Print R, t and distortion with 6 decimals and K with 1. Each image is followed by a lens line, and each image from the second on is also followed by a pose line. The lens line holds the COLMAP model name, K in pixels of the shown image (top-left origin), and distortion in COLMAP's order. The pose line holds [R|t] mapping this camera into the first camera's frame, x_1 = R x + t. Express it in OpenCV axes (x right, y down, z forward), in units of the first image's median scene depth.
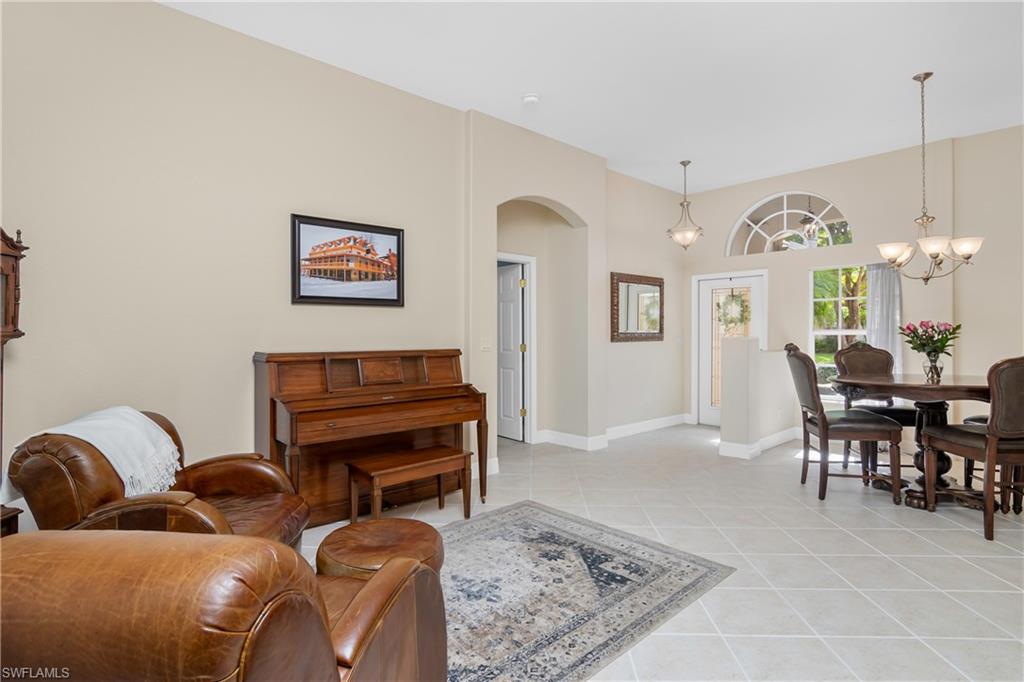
lens RADIAL K [[505.1, 0, 511.7], [0, 505.1, 336.3], [0, 0, 1]] dist [-0.033082, 0.002656]
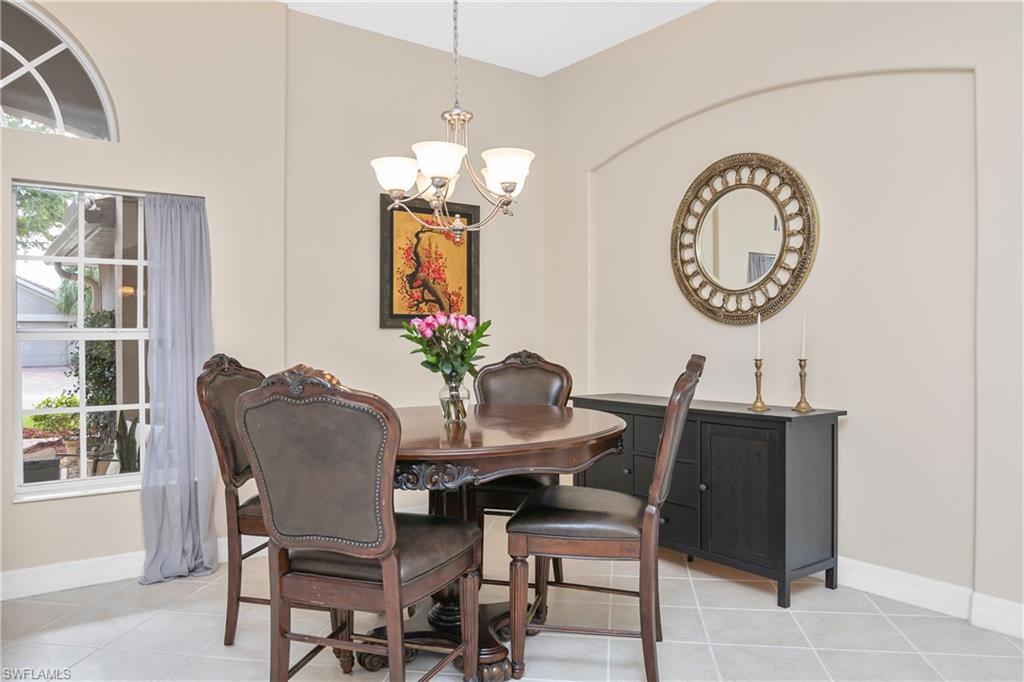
lens RADIAL K [[725.0, 0, 517.8], [0, 725.0, 338.4], [0, 0, 1]] dist [-0.055403, -0.002607]
pose [[0.098515, -0.003125, 0.995131, 0.090304], [0.006577, 0.999975, 0.002489, -0.004627], [-0.995114, 0.006299, 0.098533, 0.853425]]
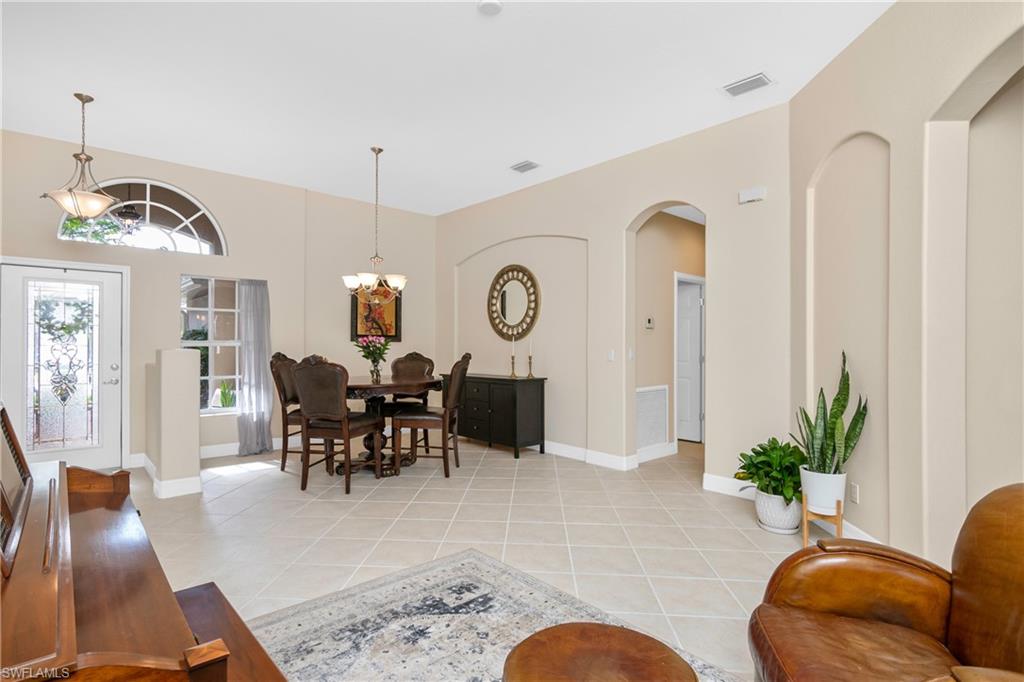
lens RADIAL K [[505.1, 0, 501.0], [0, 505.1, 350.3], [0, 0, 1]] dist [-0.033082, 0.002656]
pose [[0.027581, -0.009188, 0.999577, -0.497174], [-0.000412, 0.999958, 0.009203, -0.004686], [-0.999619, -0.000666, 0.027576, 0.621869]]
